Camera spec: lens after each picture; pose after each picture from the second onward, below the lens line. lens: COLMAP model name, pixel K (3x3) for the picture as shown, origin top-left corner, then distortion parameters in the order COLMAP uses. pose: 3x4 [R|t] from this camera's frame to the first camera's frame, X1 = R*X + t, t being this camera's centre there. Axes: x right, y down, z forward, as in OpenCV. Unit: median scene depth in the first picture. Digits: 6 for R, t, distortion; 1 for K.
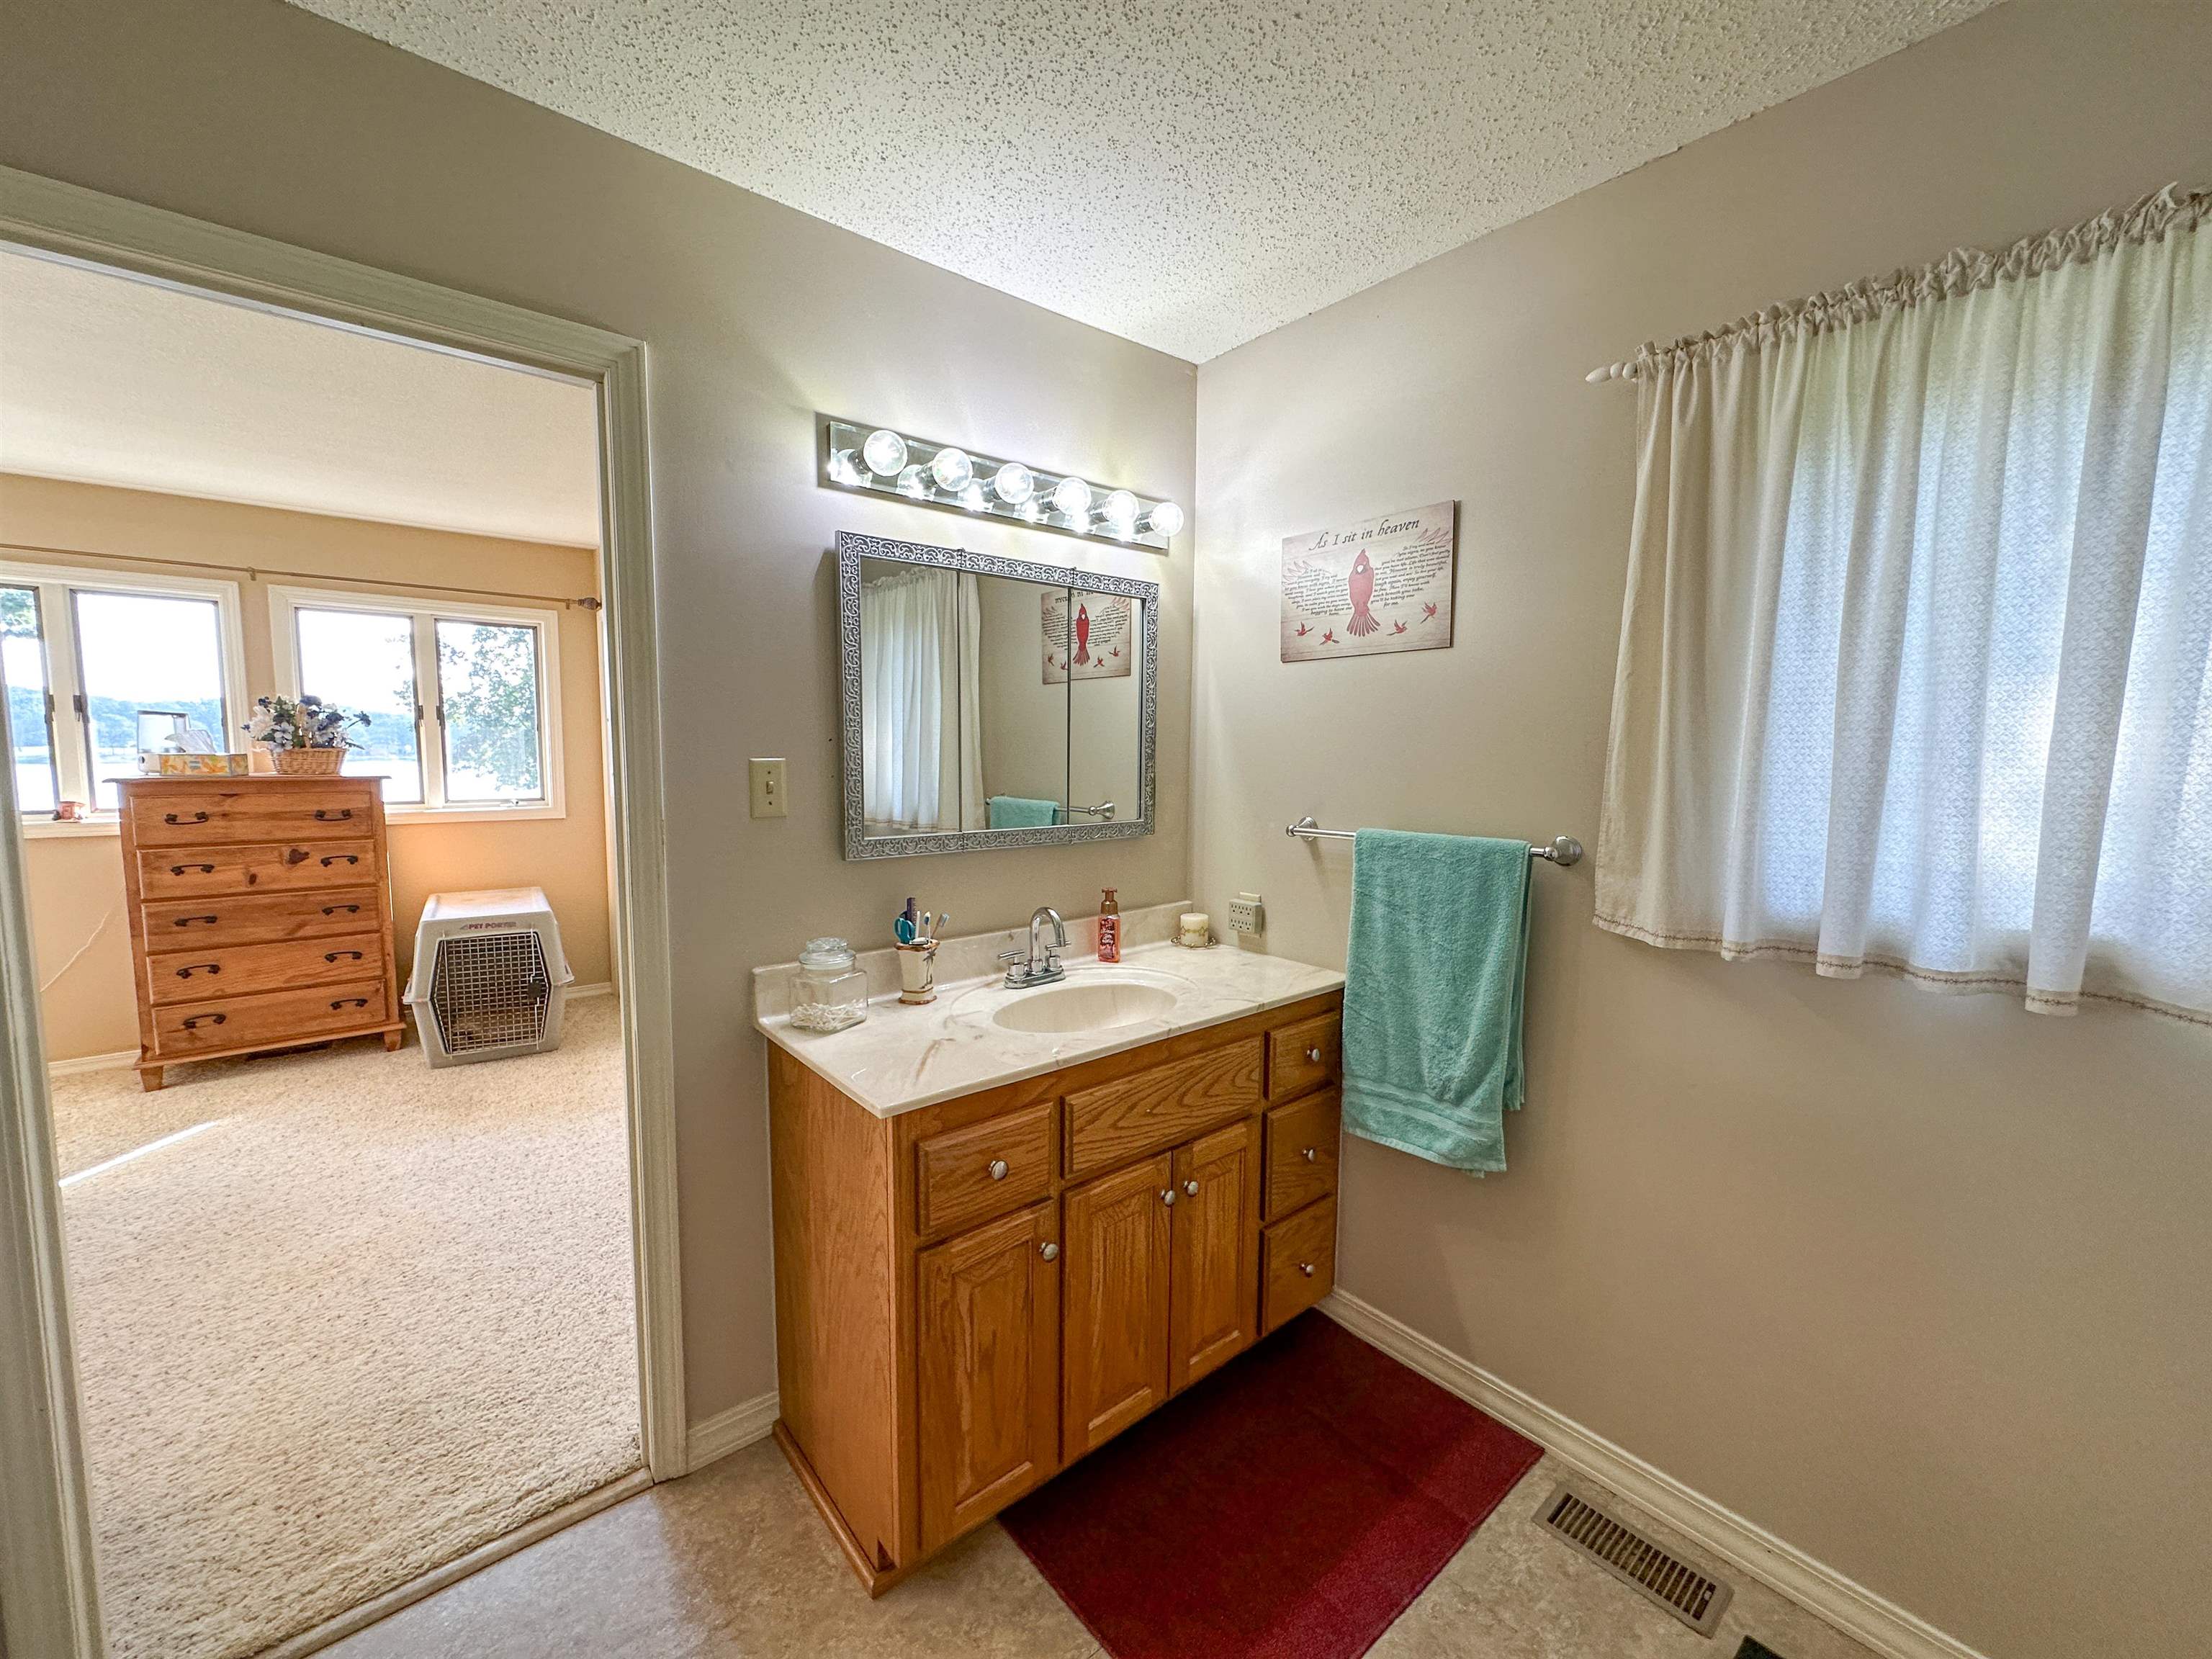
lens RADIAL K [[882.7, 0, 1102.6], [0, 882.7, 827.6], [0, 0, 1]] dist [-0.003157, 0.000695]
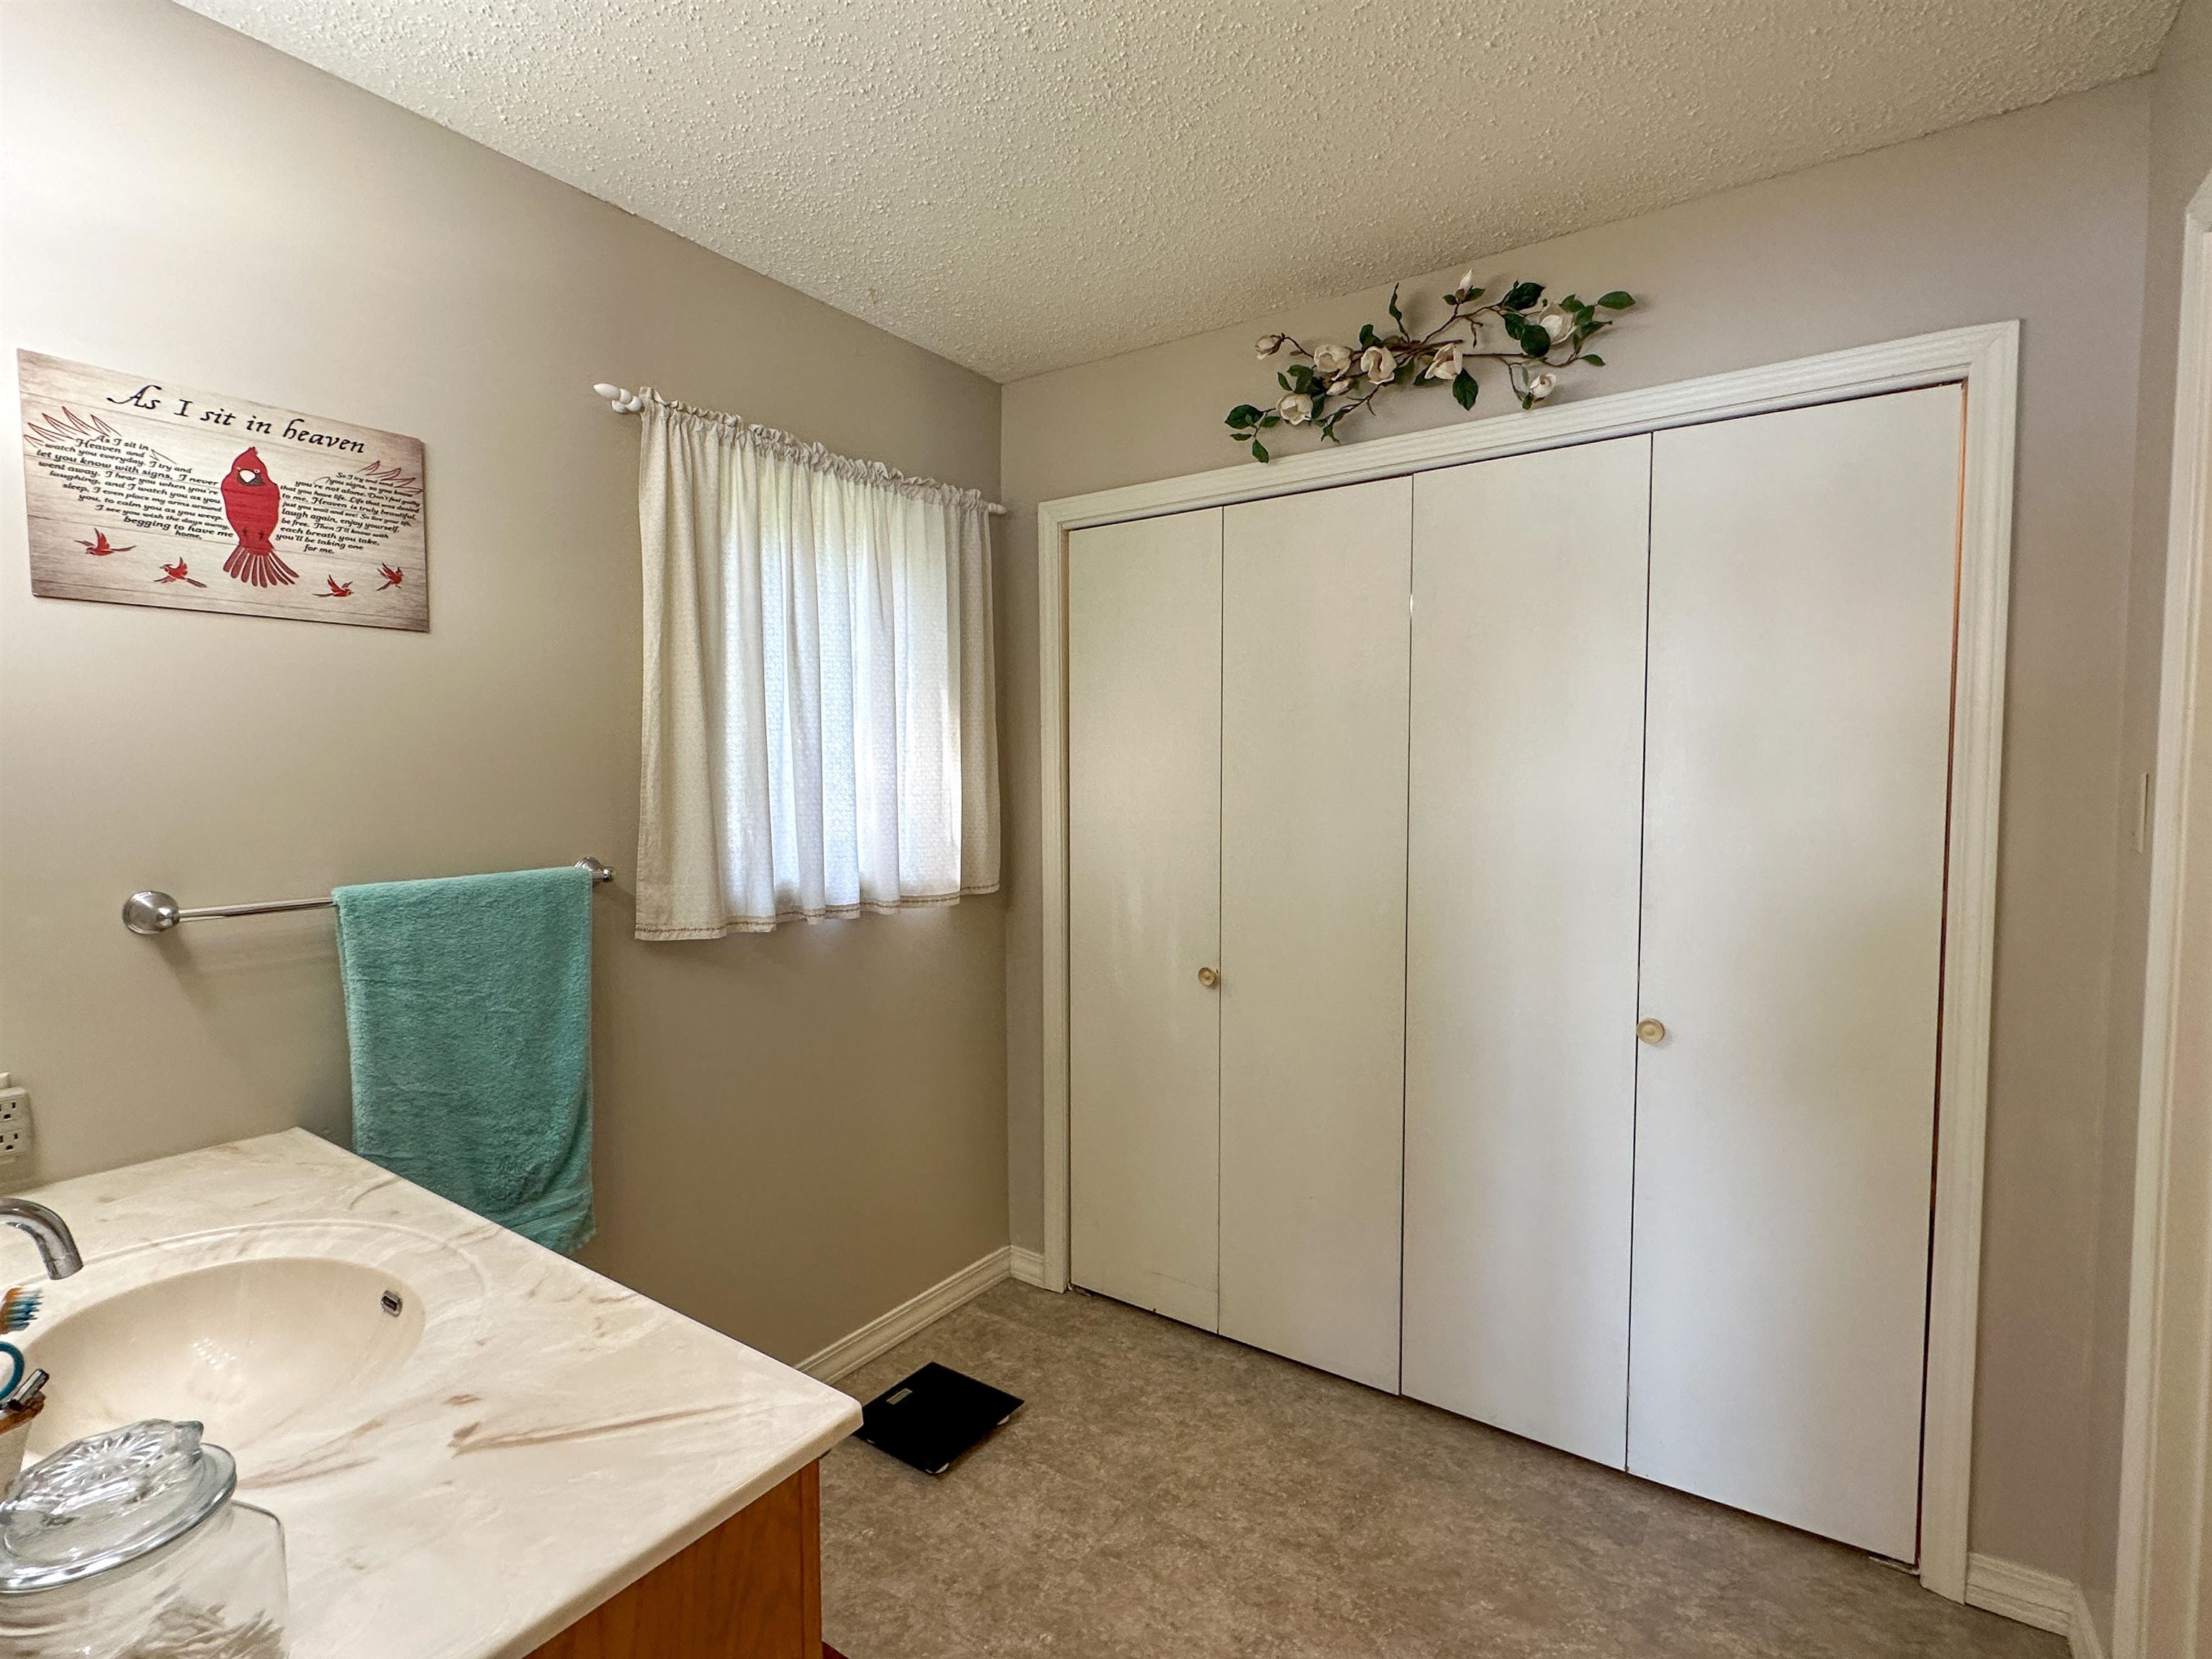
lens RADIAL K [[1041.1, 0, 1114.6], [0, 1041.1, 838.1], [0, 0, 1]] dist [-0.016046, 0.000206]
pose [[-0.277090, -0.070181, 0.958278, -0.624984], [0.089065, 0.991159, 0.098342, -0.062427], [-0.956707, 0.112599, -0.268390, 0.682770]]
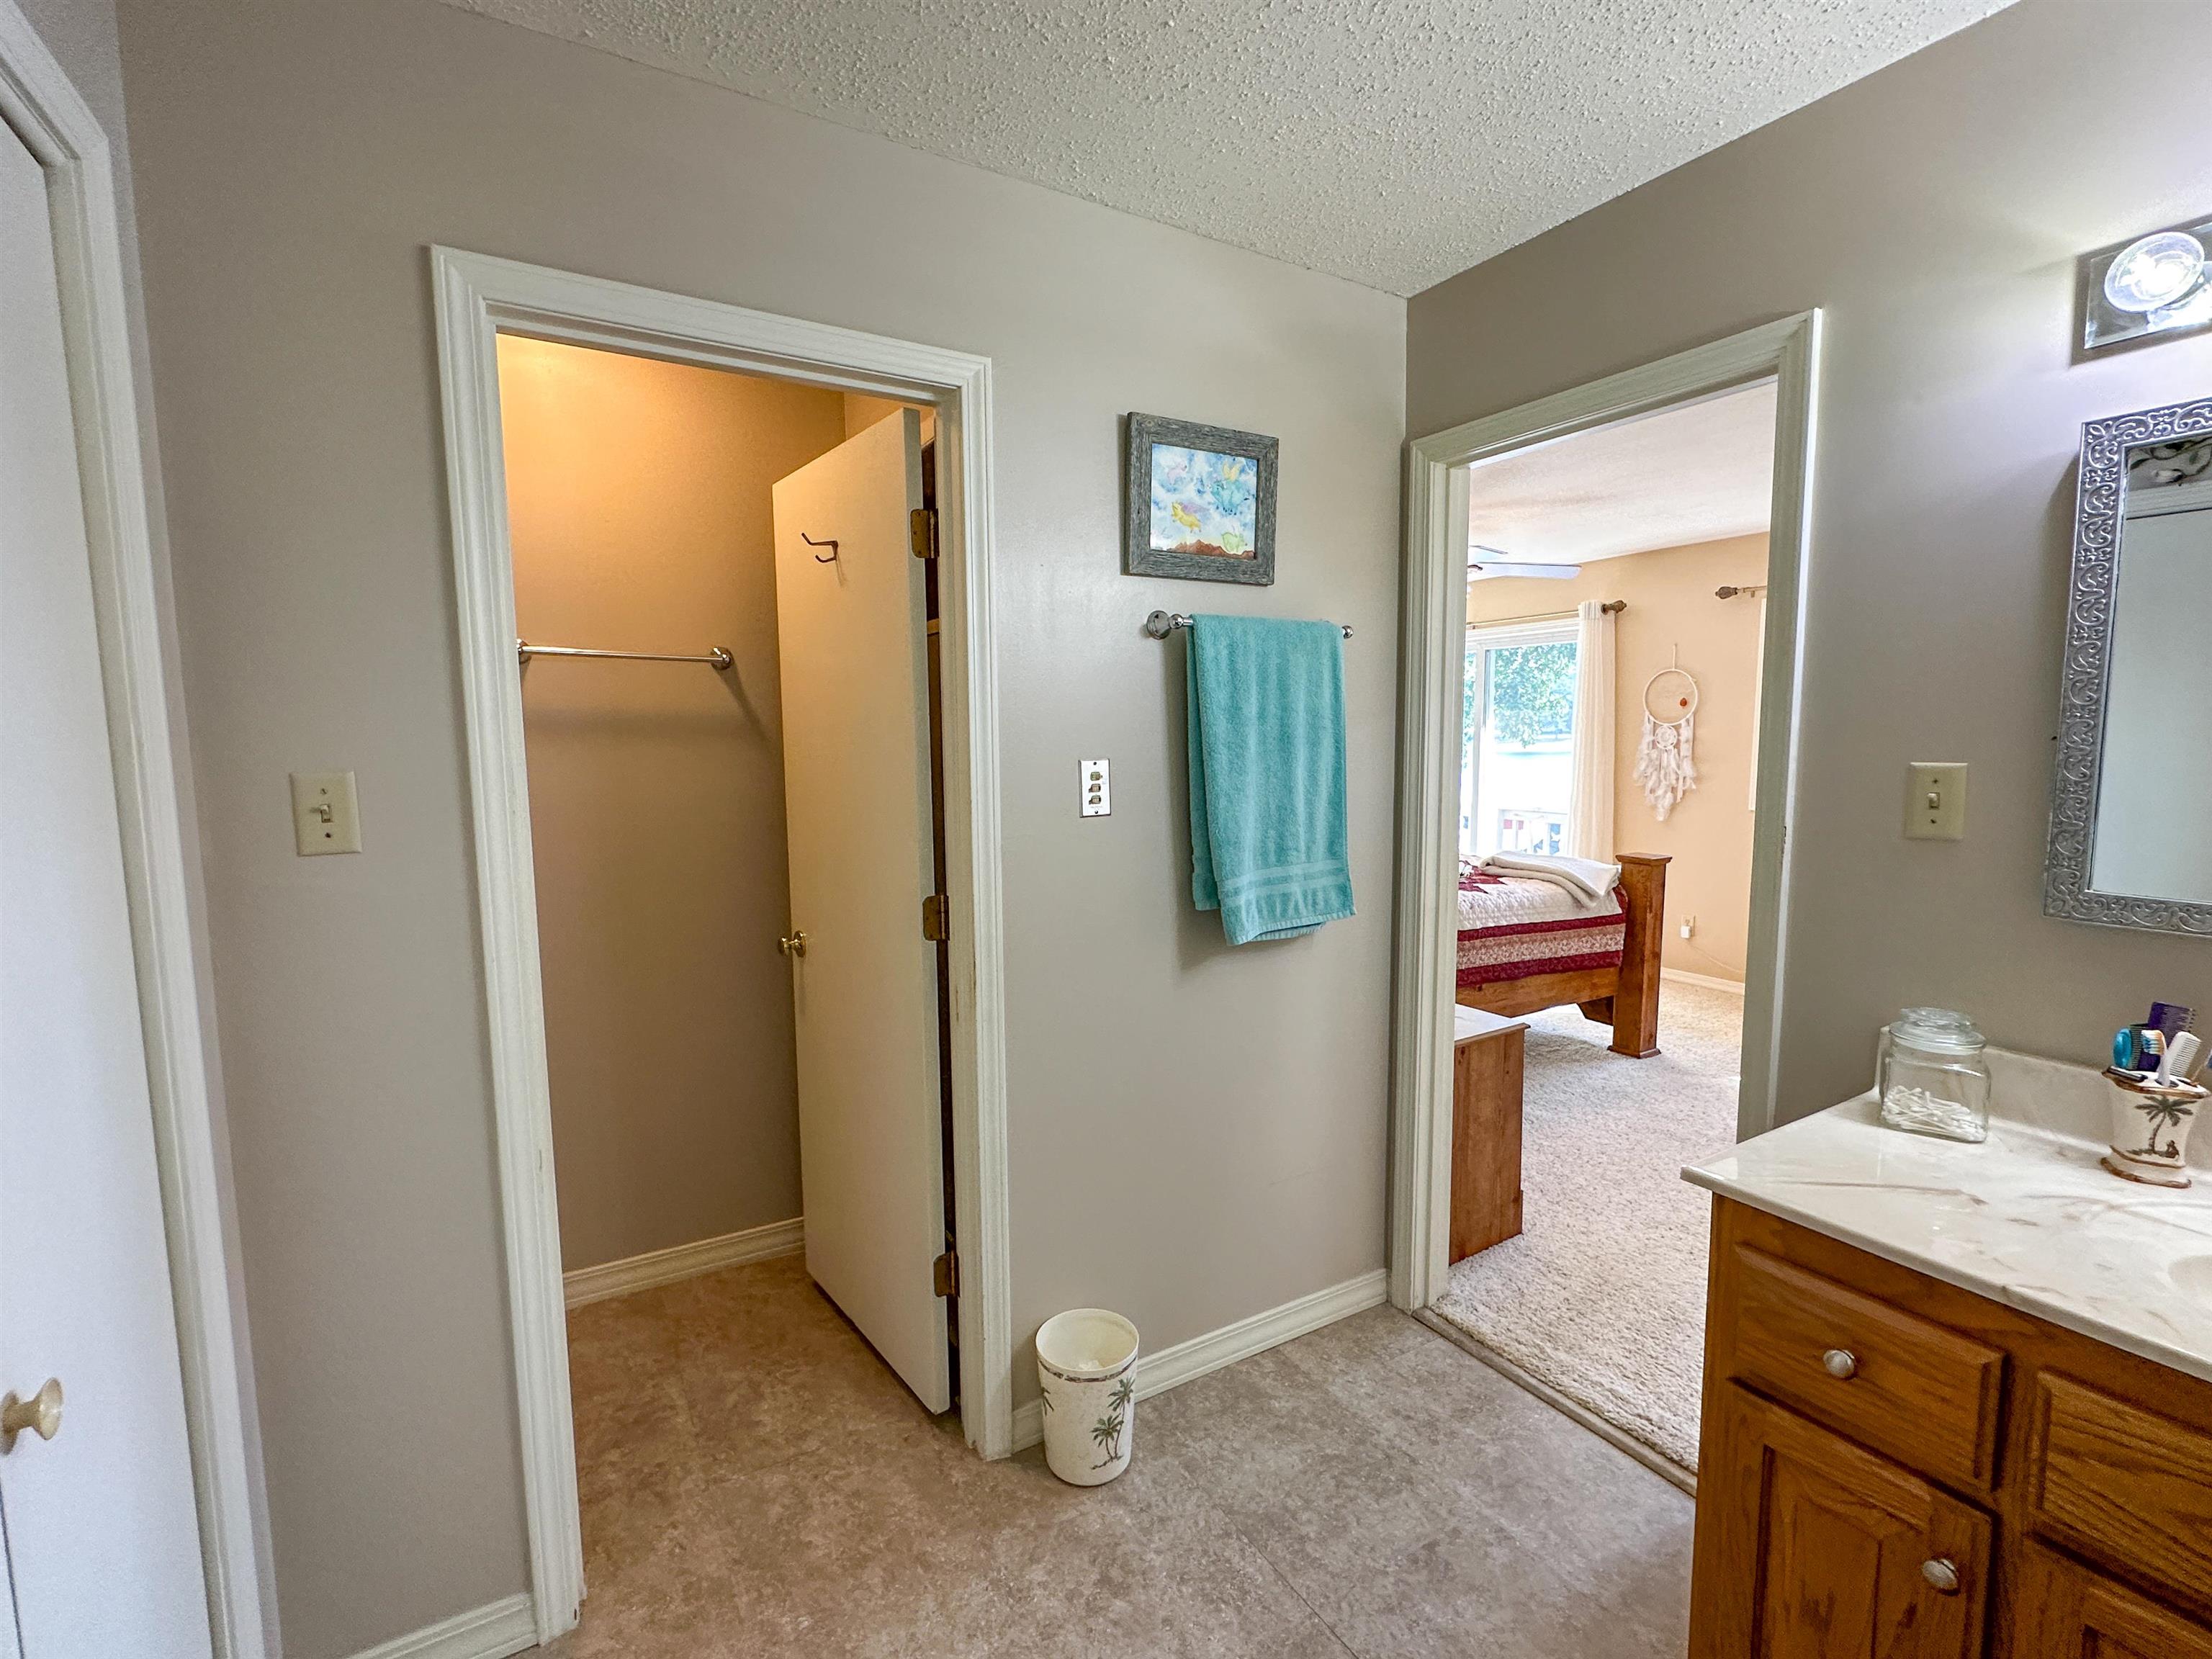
lens RADIAL K [[983.8, 0, 1103.2], [0, 983.8, 829.6], [0, 0, 1]] dist [-0.003444, 0.000742]
pose [[-0.165508, 0.088965, -0.982187, 0.531320], [-0.083430, 0.991090, 0.103830, -0.044755], [0.982673, 0.099128, -0.156611, 0.388895]]
